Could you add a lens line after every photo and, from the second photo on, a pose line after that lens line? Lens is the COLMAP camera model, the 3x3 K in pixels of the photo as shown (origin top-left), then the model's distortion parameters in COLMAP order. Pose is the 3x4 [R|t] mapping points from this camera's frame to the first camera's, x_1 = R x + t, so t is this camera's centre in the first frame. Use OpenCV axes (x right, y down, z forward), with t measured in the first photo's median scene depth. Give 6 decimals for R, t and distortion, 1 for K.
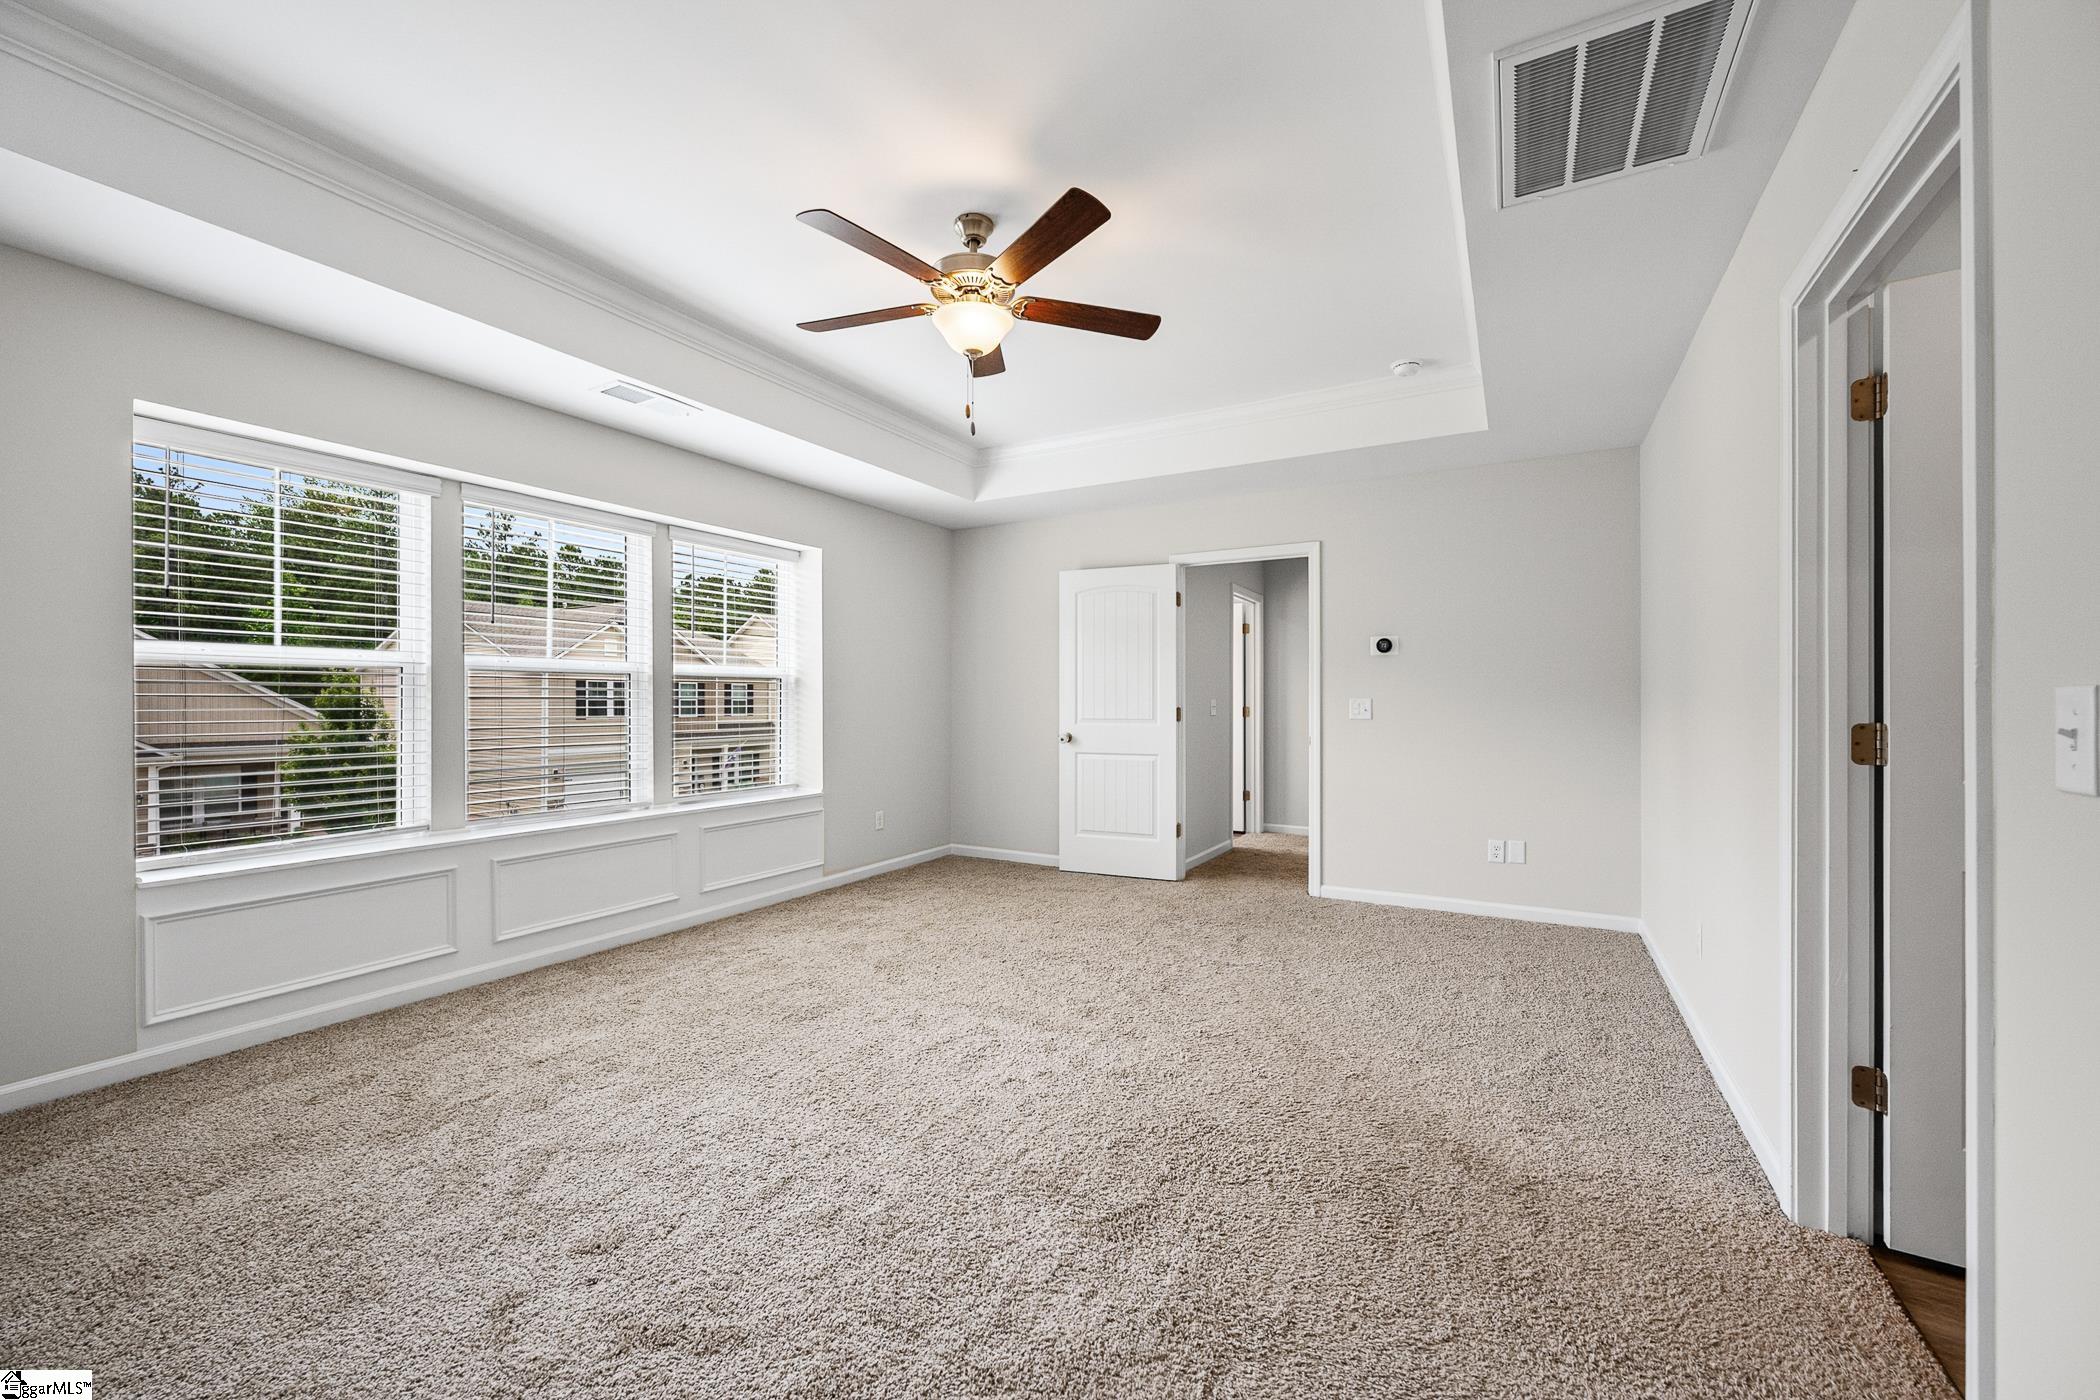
lens RADIAL K [[841.4, 0, 1059.8], [0, 841.4, 699.9], [0, 0, 1]] dist [0.006977, -0.000136]
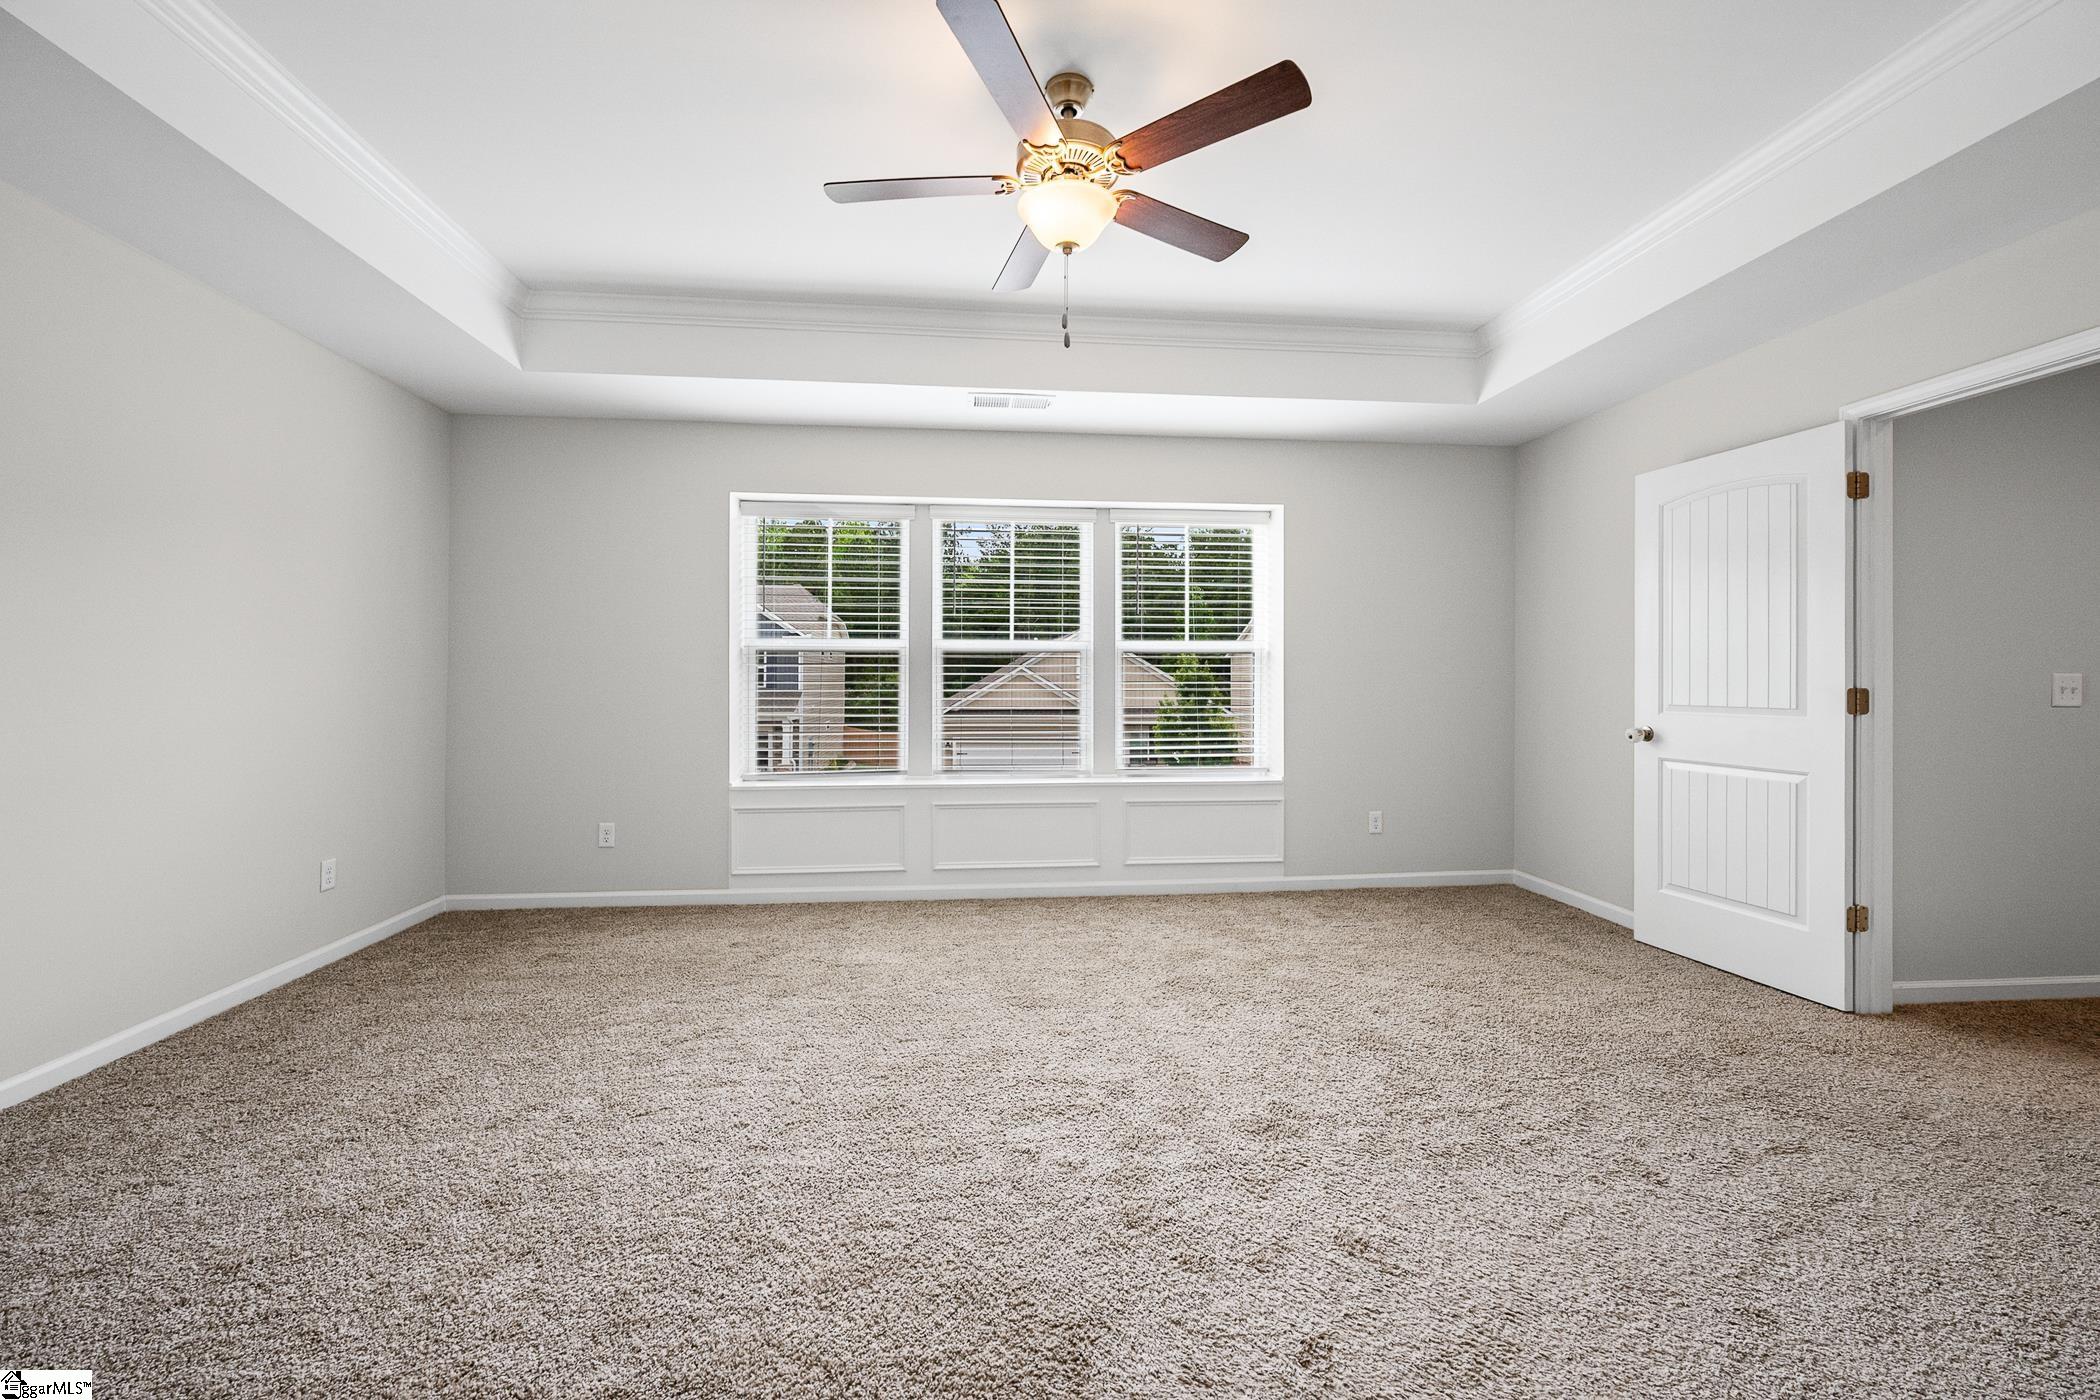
lens RADIAL K [[841.4, 0, 1018.4], [0, 841.4, 680.2], [0, 0, 1]] dist [0.006977, -0.000136]
pose [[0.566378, 0.000037, -0.824146, 0.341727], [0.000526, 1.000000, 0.000406, 0.004768], [0.824146, -0.000664, 0.566378, 0.315300]]
